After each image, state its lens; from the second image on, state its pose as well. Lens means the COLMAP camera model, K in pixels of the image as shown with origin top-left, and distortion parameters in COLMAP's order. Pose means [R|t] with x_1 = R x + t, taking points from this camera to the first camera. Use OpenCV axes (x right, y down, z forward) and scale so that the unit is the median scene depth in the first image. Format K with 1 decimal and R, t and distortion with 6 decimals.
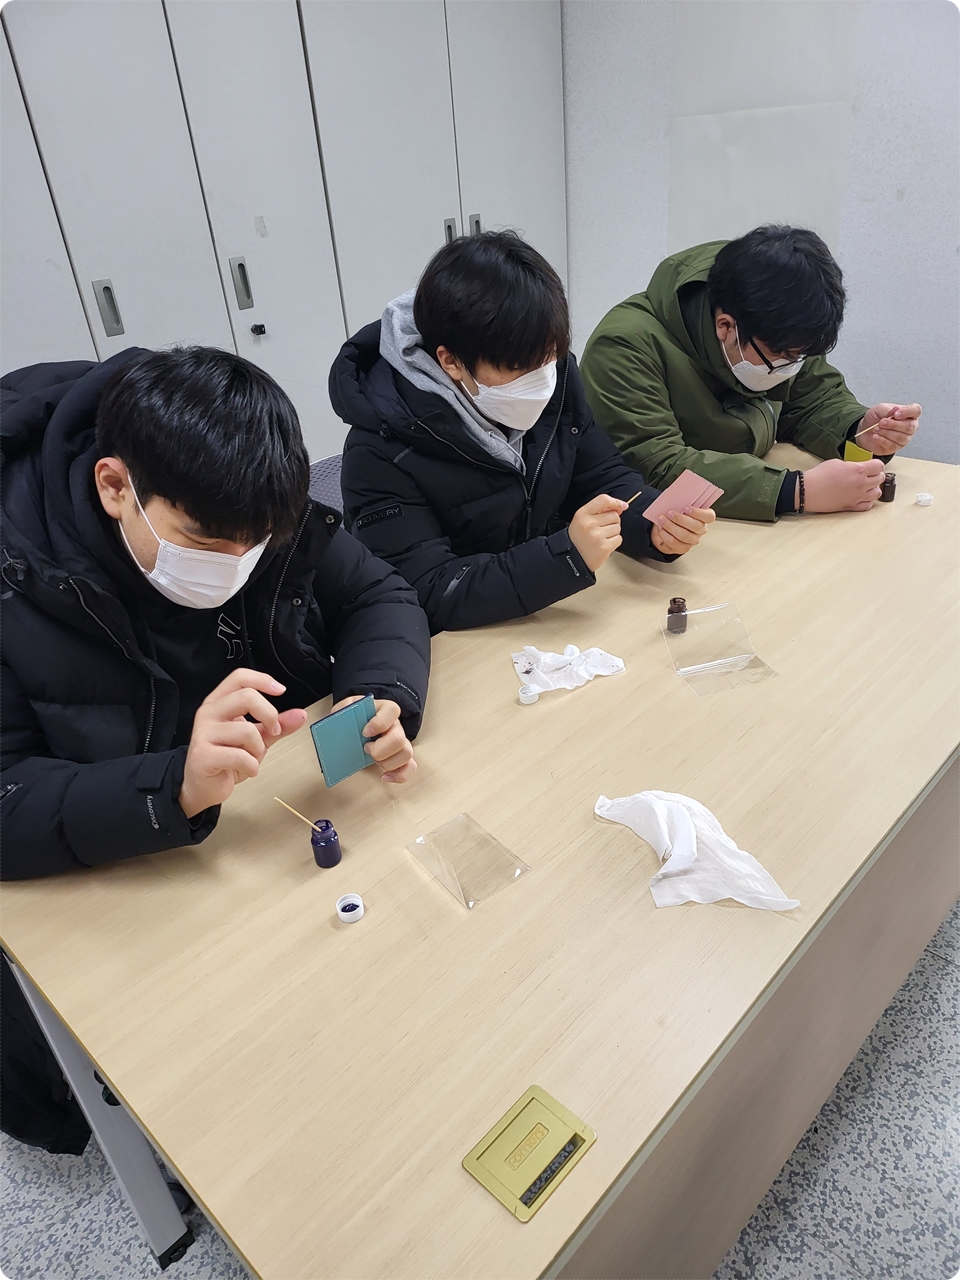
lens RADIAL K [[897.8, 0, 469.9], [0, 897.8, 644.9], [0, 0, 1]] dist [0.065466, -0.064571]
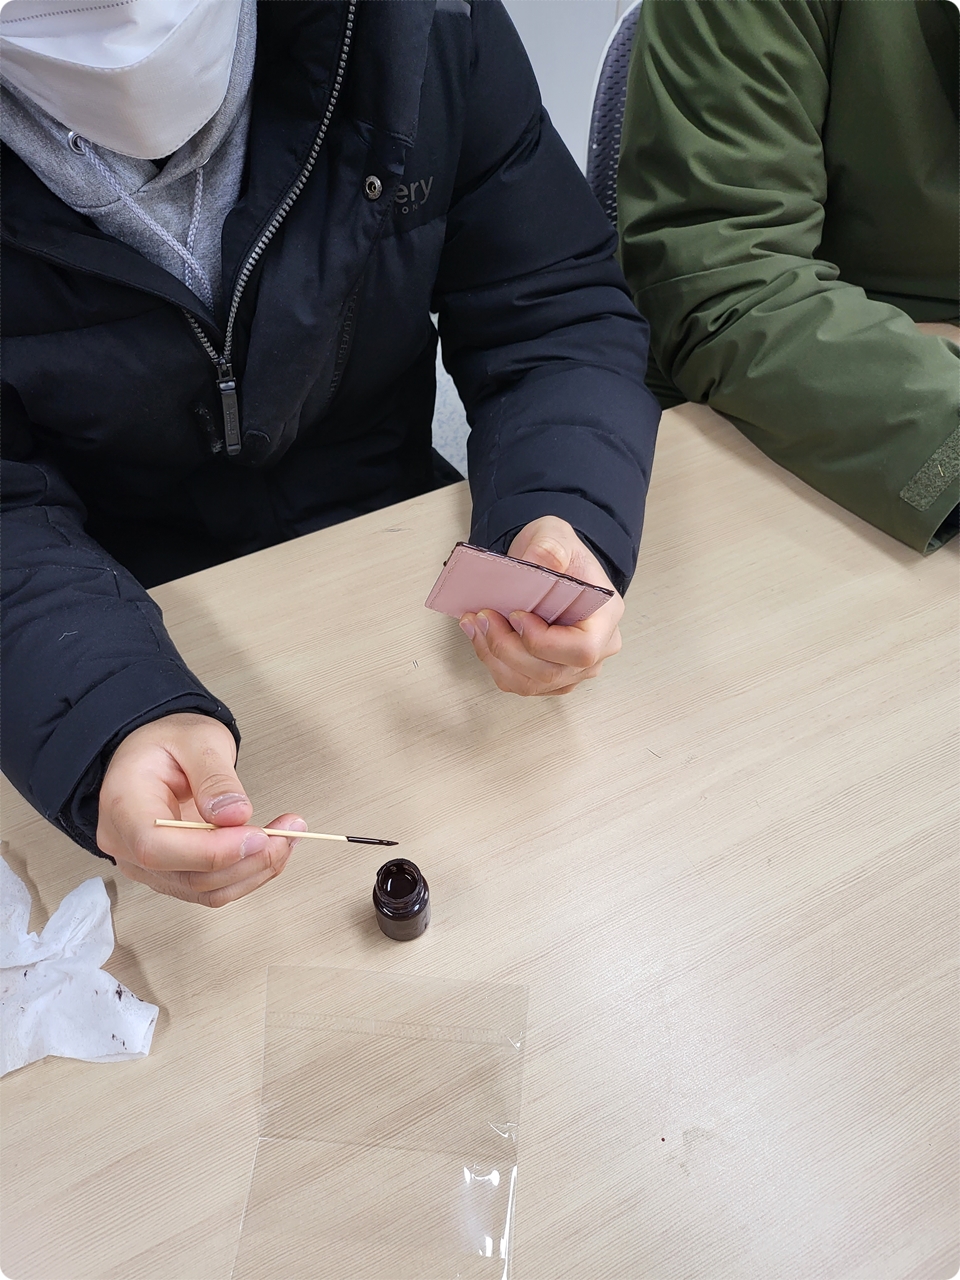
lens RADIAL K [[897.8, 0, 469.9], [0, 897.8, 644.9], [0, 0, 1]] dist [0.065466, -0.064571]
pose [[0.939177, 0.308900, -0.150088, 0.214230], [-0.226609, 0.885776, 0.405030, -0.200265], [0.258058, -0.346383, 0.901900, 0.568256]]
